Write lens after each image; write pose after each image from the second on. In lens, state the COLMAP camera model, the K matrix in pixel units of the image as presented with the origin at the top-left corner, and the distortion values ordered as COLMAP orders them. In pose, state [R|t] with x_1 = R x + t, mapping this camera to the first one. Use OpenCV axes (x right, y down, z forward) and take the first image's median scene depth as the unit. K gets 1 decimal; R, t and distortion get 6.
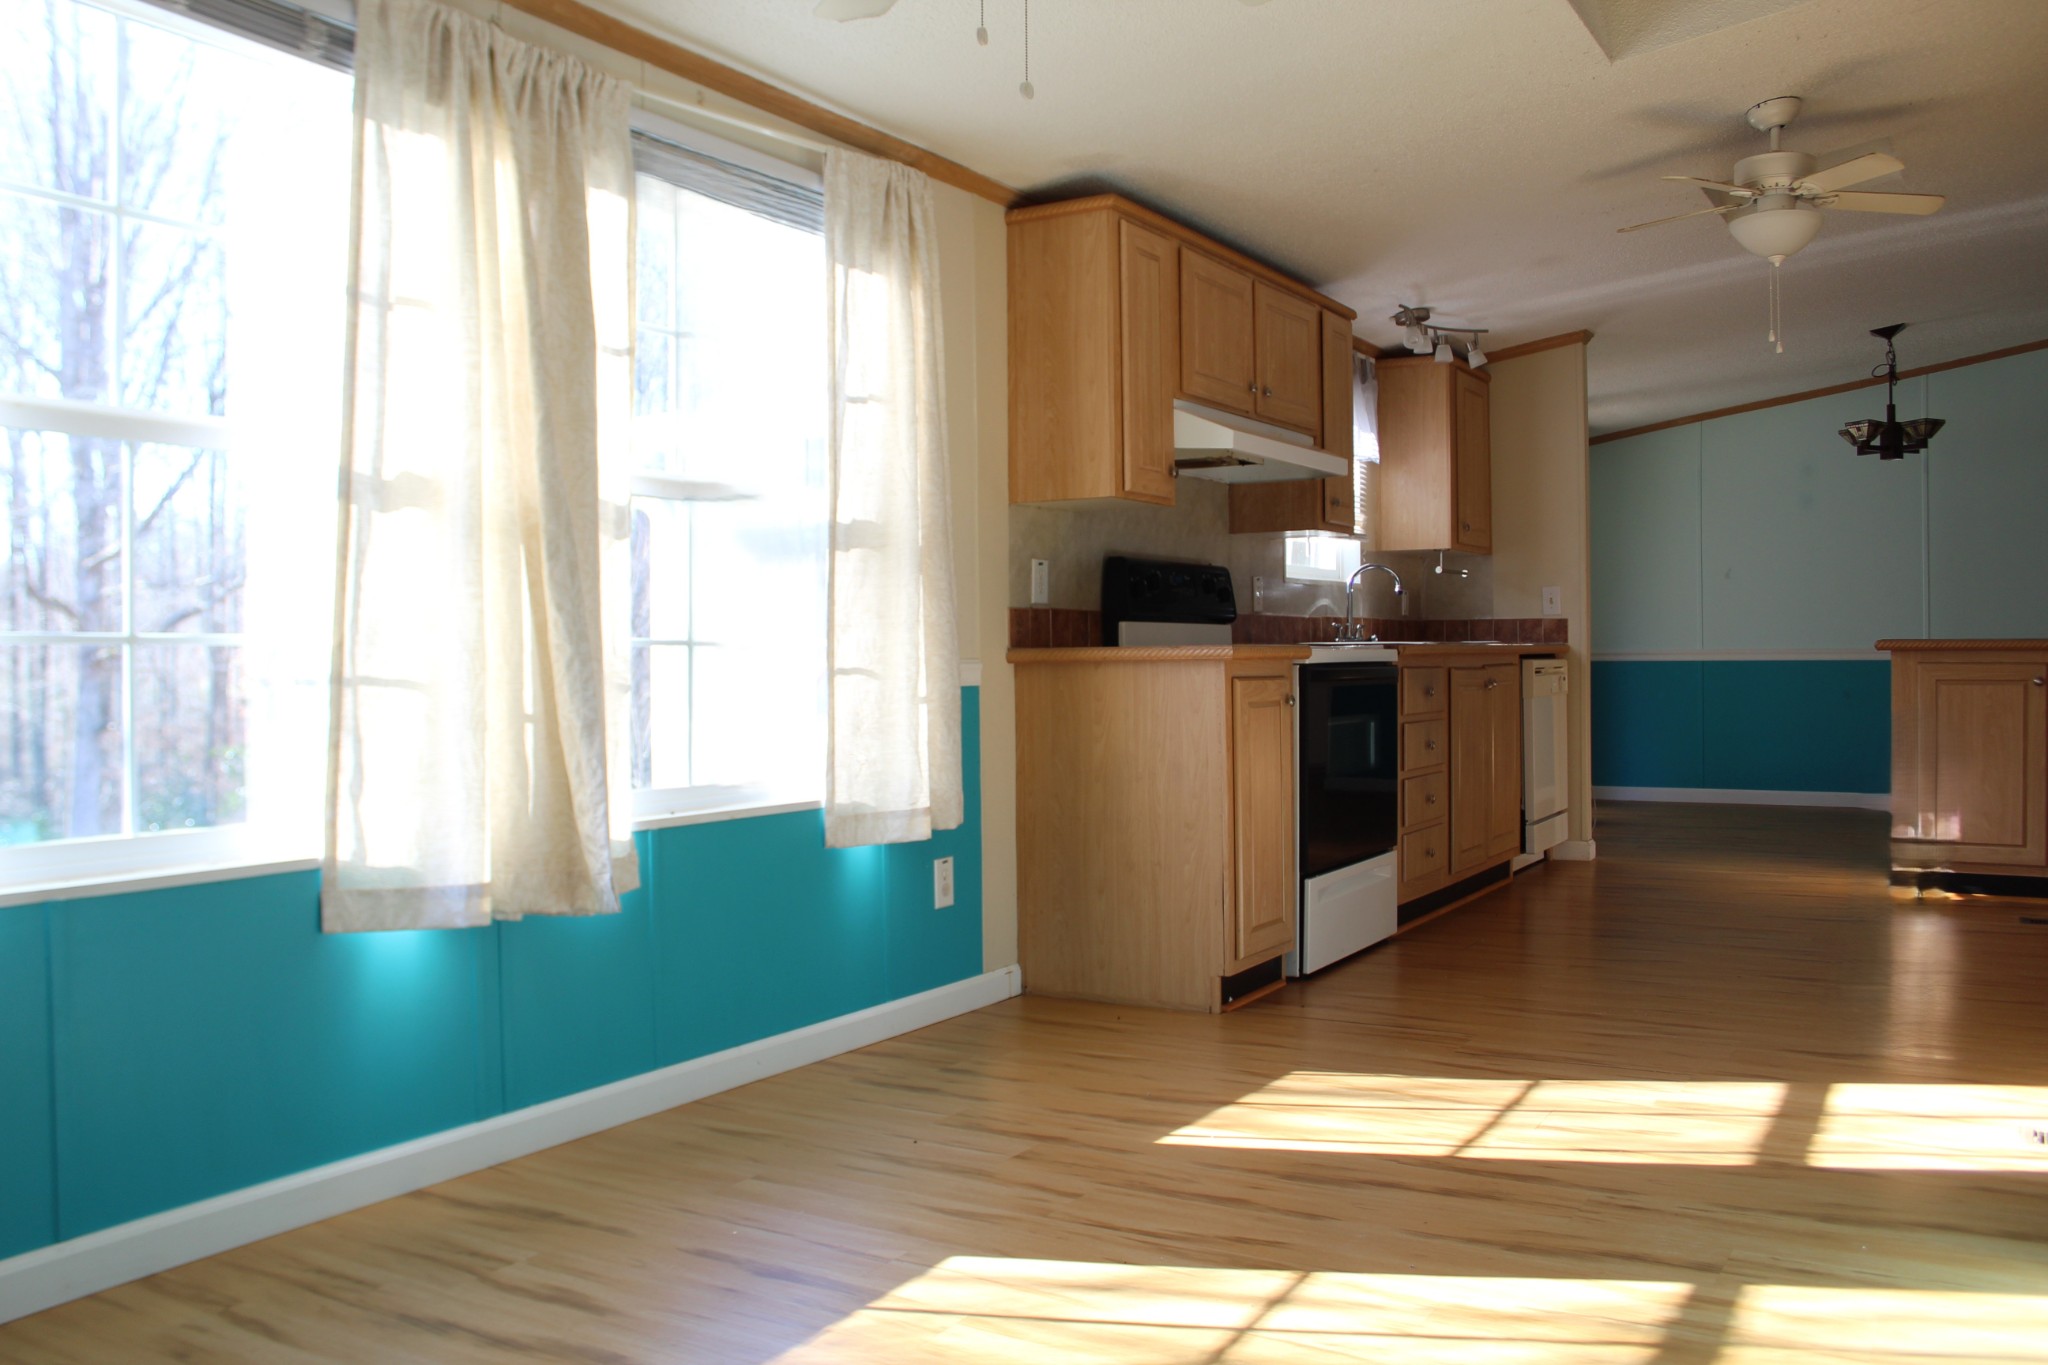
lens RADIAL K [[1722.6, 0, 1024.0], [0, 1722.6, 682.5], [0, 0, 1]] dist [-0.149600, 0.129863]
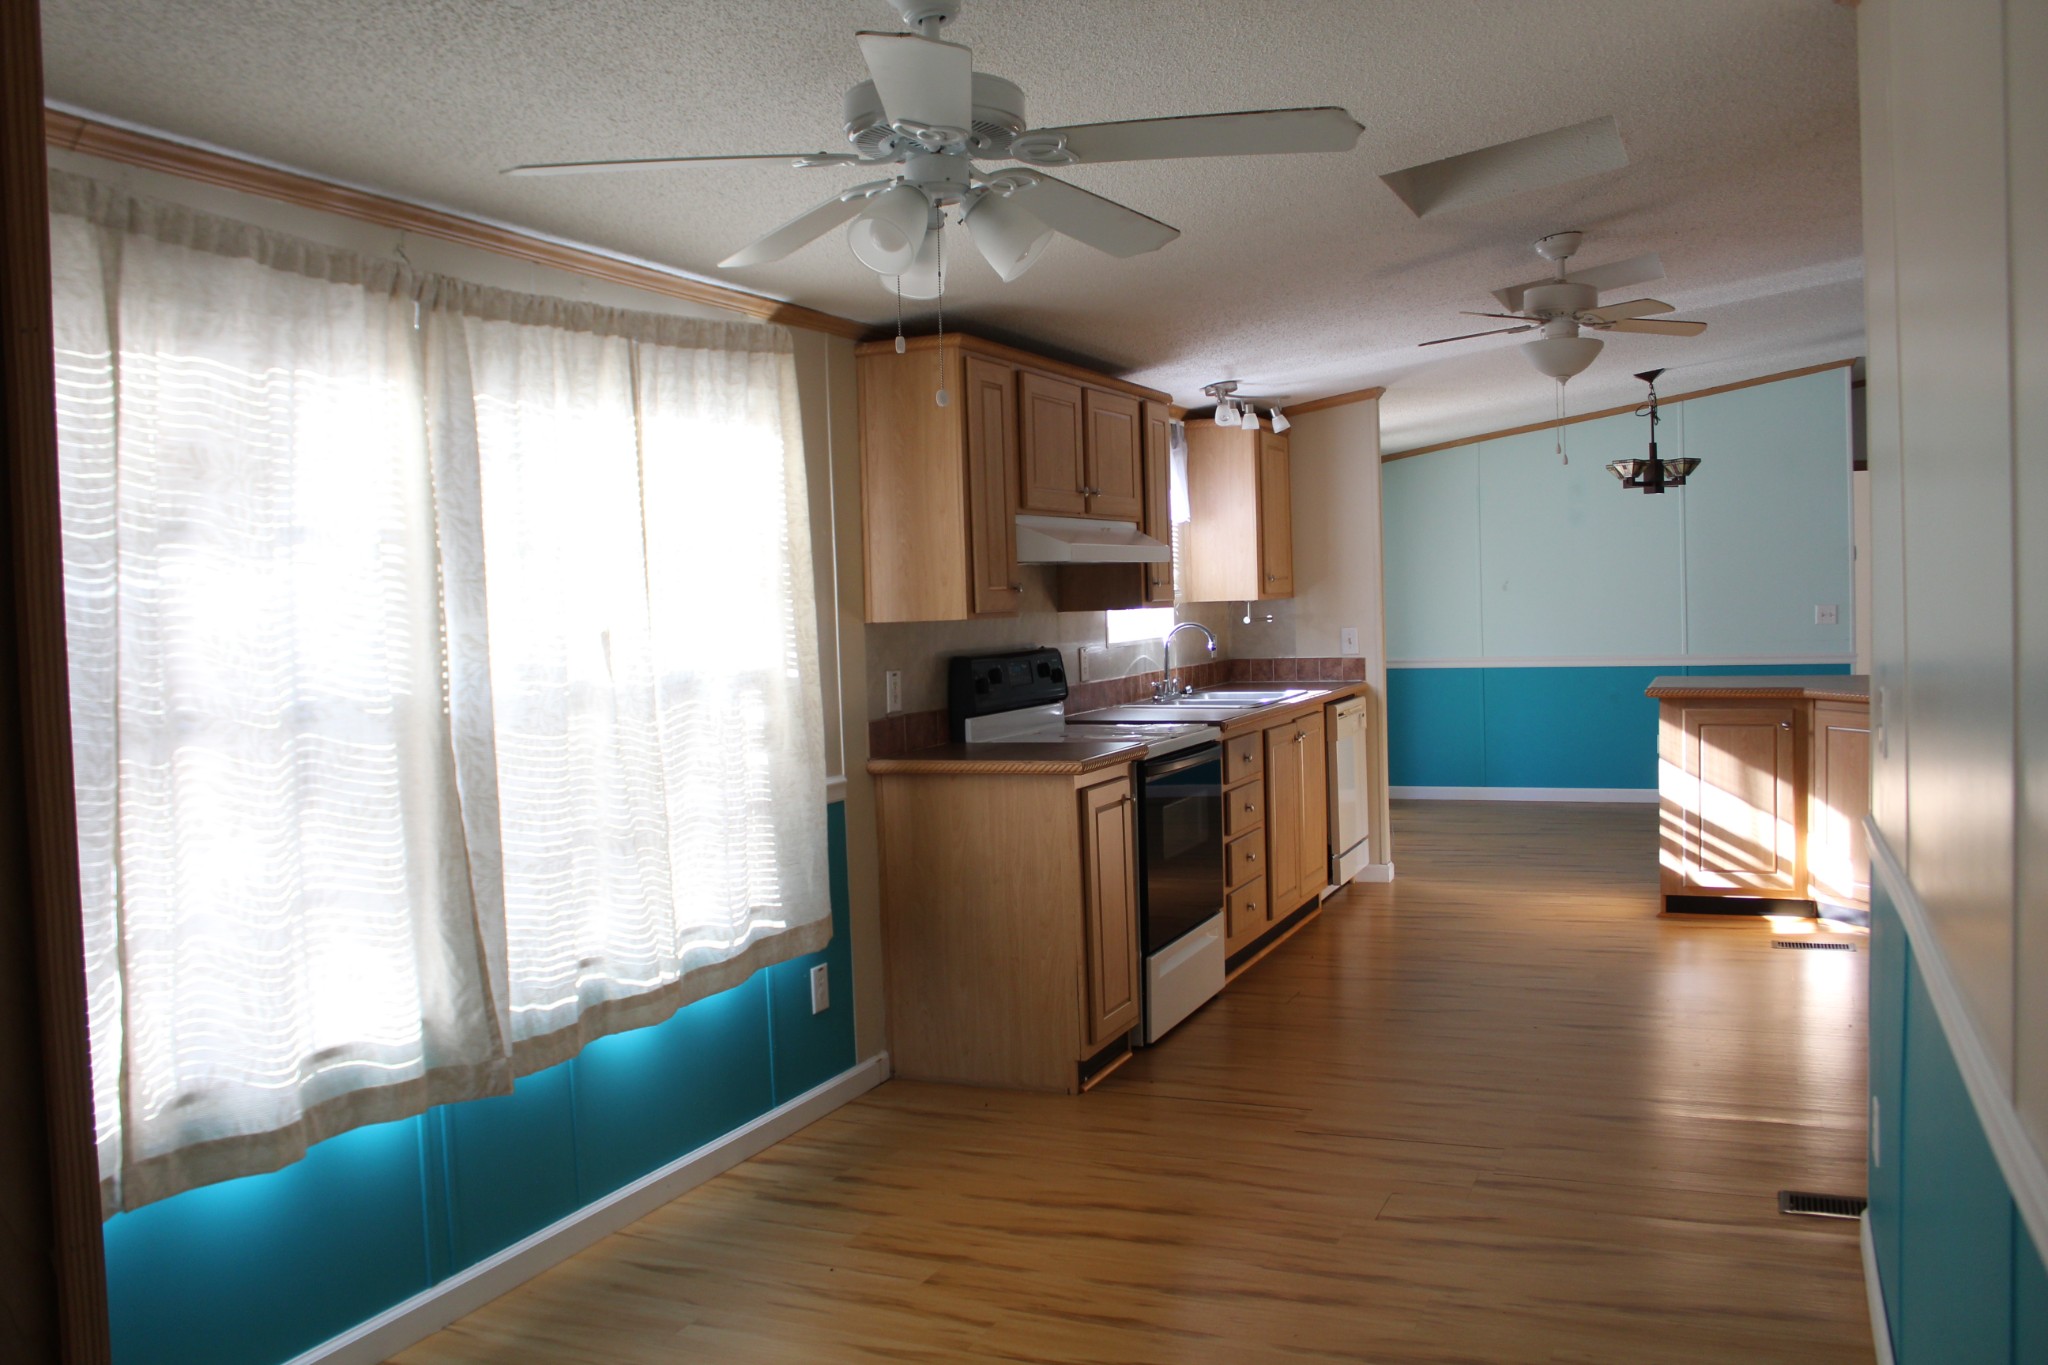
lens RADIAL K [[1722.6, 0, 1024.0], [0, 1722.6, 682.5], [0, 0, 1]] dist [-0.149600, 0.129863]
pose [[0.991416, -0.029018, 0.127482, -0.046391], [0.024771, 0.999088, 0.034776, -0.098615], [-0.128375, -0.031320, 0.991231, -0.062517]]
